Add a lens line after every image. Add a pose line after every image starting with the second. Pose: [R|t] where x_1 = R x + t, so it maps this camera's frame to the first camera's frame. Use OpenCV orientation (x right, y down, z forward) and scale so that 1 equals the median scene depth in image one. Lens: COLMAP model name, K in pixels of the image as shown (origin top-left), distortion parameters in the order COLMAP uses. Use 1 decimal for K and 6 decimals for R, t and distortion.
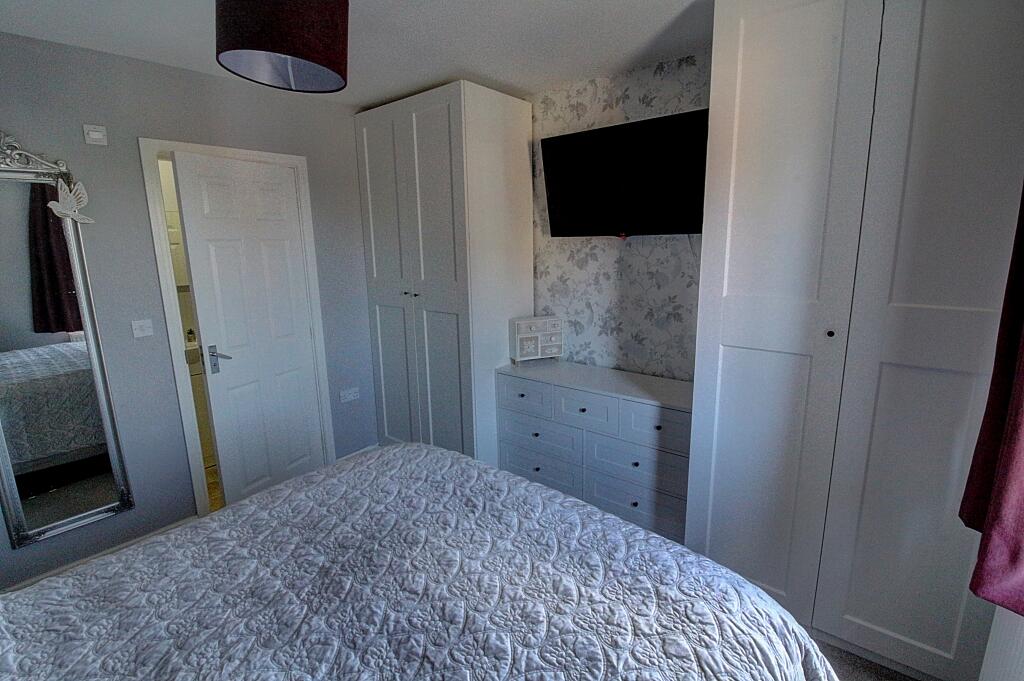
lens RADIAL K [[472.9, 0, 516.8], [0, 472.9, 333.3], [0, 0, 1]] dist [0.005741, -0.015575]
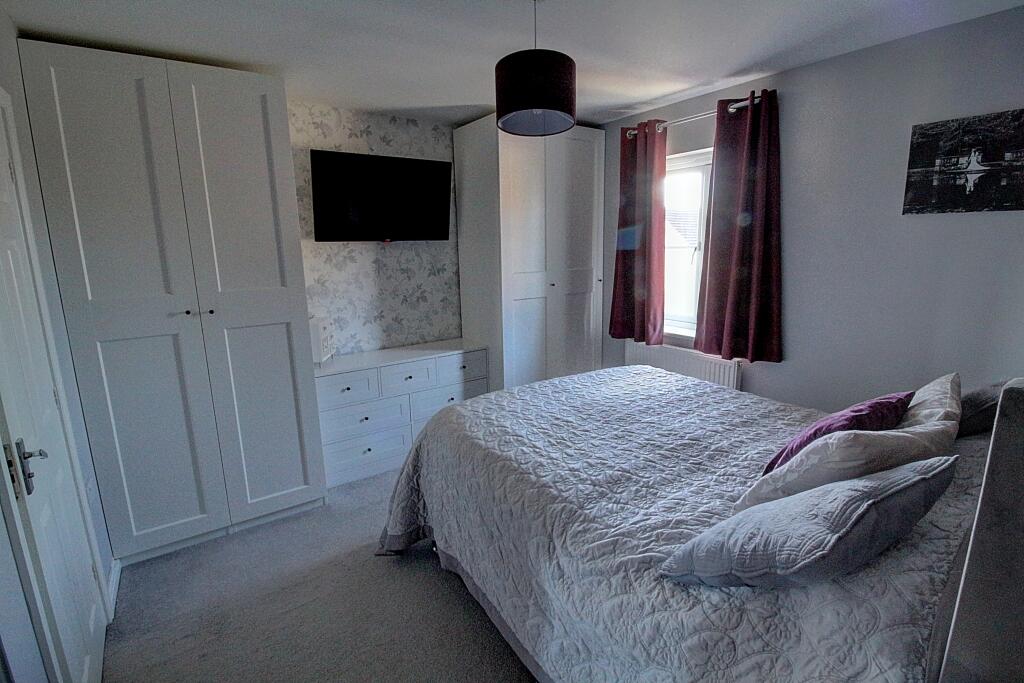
lens RADIAL K [[472.9, 0, 516.8], [0, 472.9, 334.3], [0, 0, 1]] dist [0.005741, -0.015575]
pose [[0.274587, -0.167616, 0.946840, -0.869997], [0.195835, 0.973800, 0.115596, -0.036775], [-0.941409, 0.153683, 0.300218, 0.298299]]
